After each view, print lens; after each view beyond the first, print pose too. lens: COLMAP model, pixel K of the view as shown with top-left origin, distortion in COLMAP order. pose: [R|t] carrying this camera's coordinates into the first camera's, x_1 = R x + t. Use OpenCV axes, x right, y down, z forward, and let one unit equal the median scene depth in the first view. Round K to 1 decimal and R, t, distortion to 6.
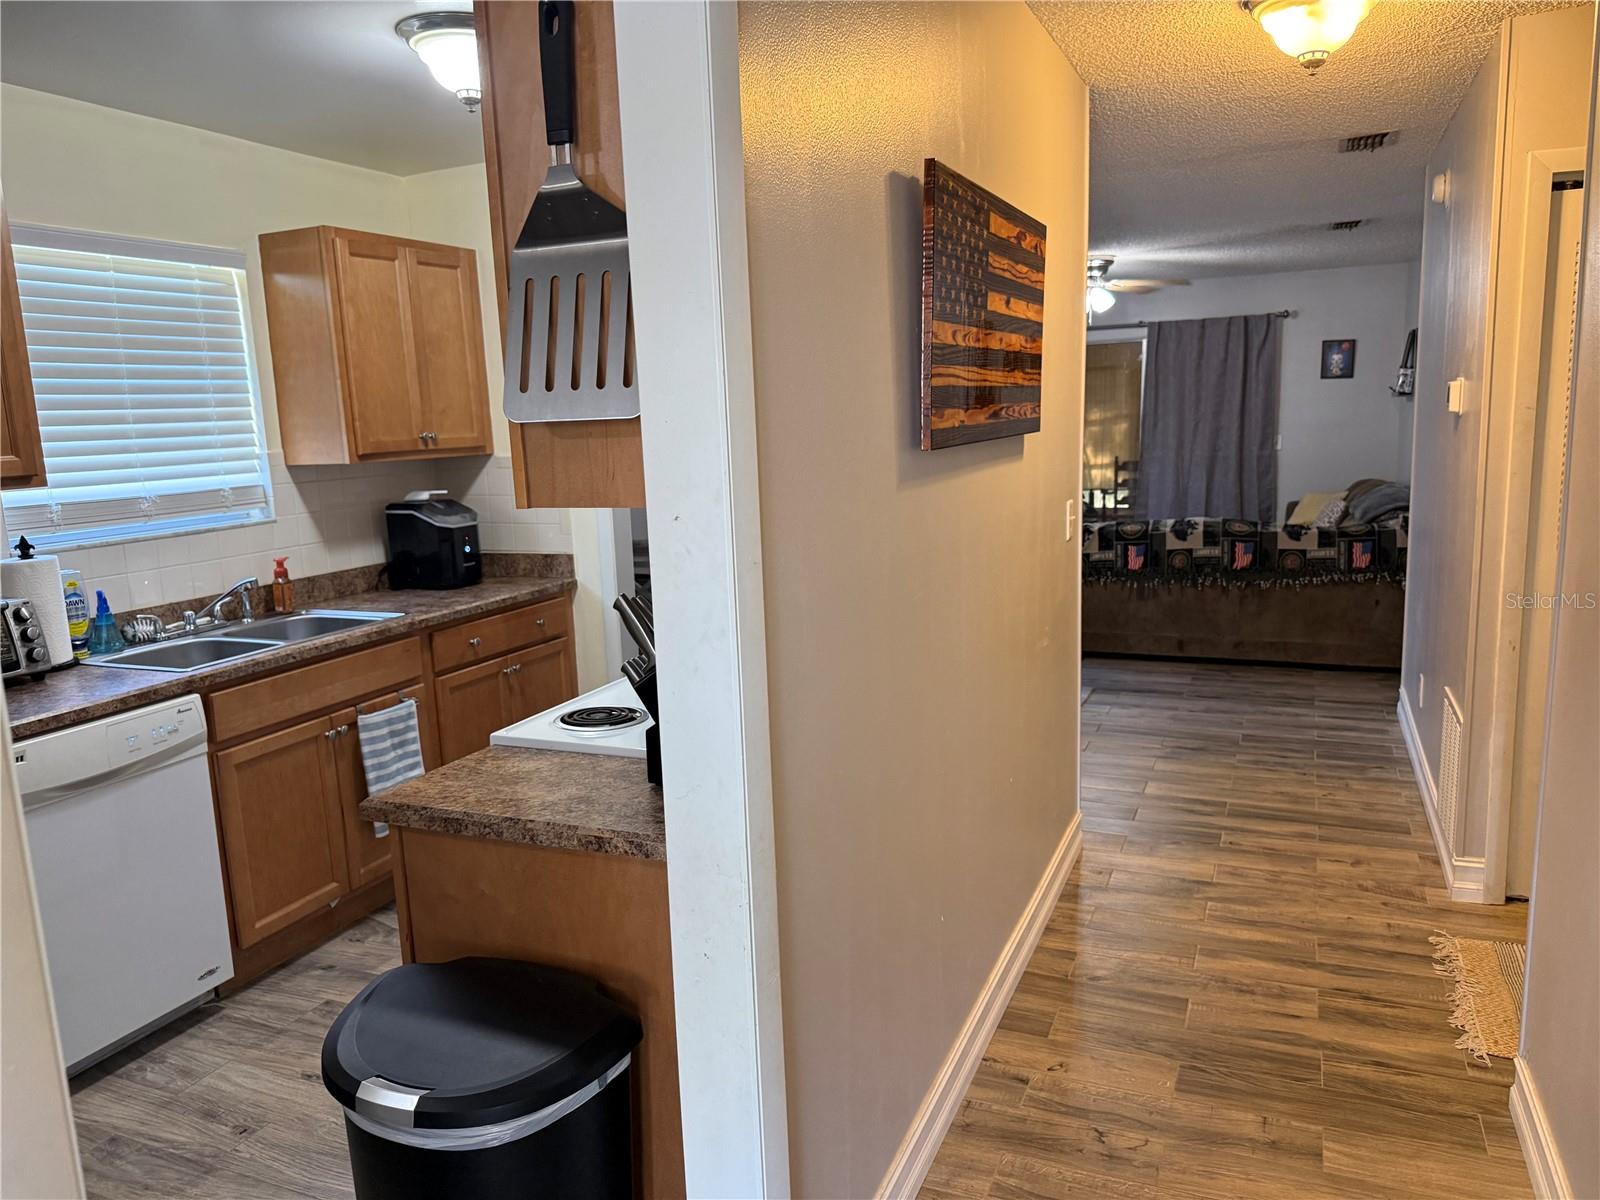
lens RADIAL K [[1188.1, 0, 791.6], [0, 1188.1, 620.2], [0, 0, 1]] dist [0.047065, -0.055055]
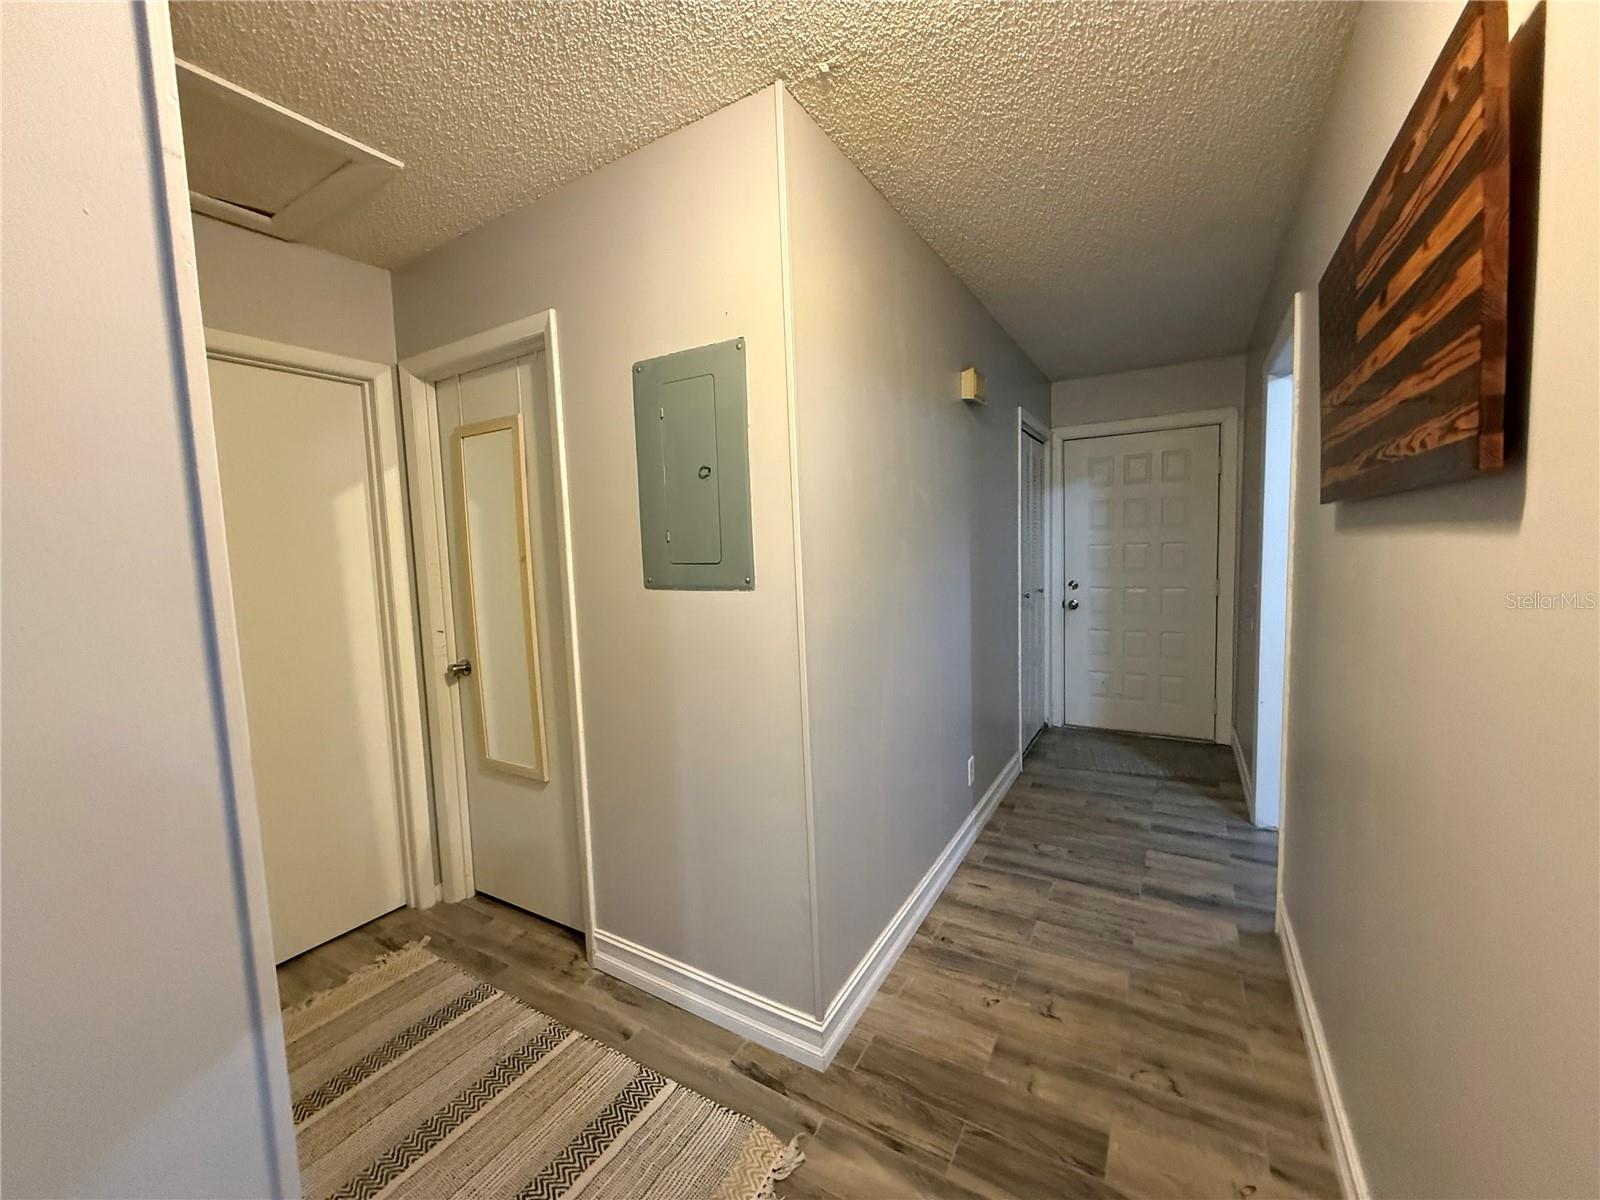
lens RADIAL K [[636.9, 0, 799.7], [0, 636.9, 600.5], [0, 0, 1]] dist [0.000473, 0.000620]
pose [[-0.987274, 0.062275, 0.146331, 0.481928], [0.096140, 0.966680, 0.237249, -0.220658], [-0.126681, 0.248298, -0.960365, 1.471579]]
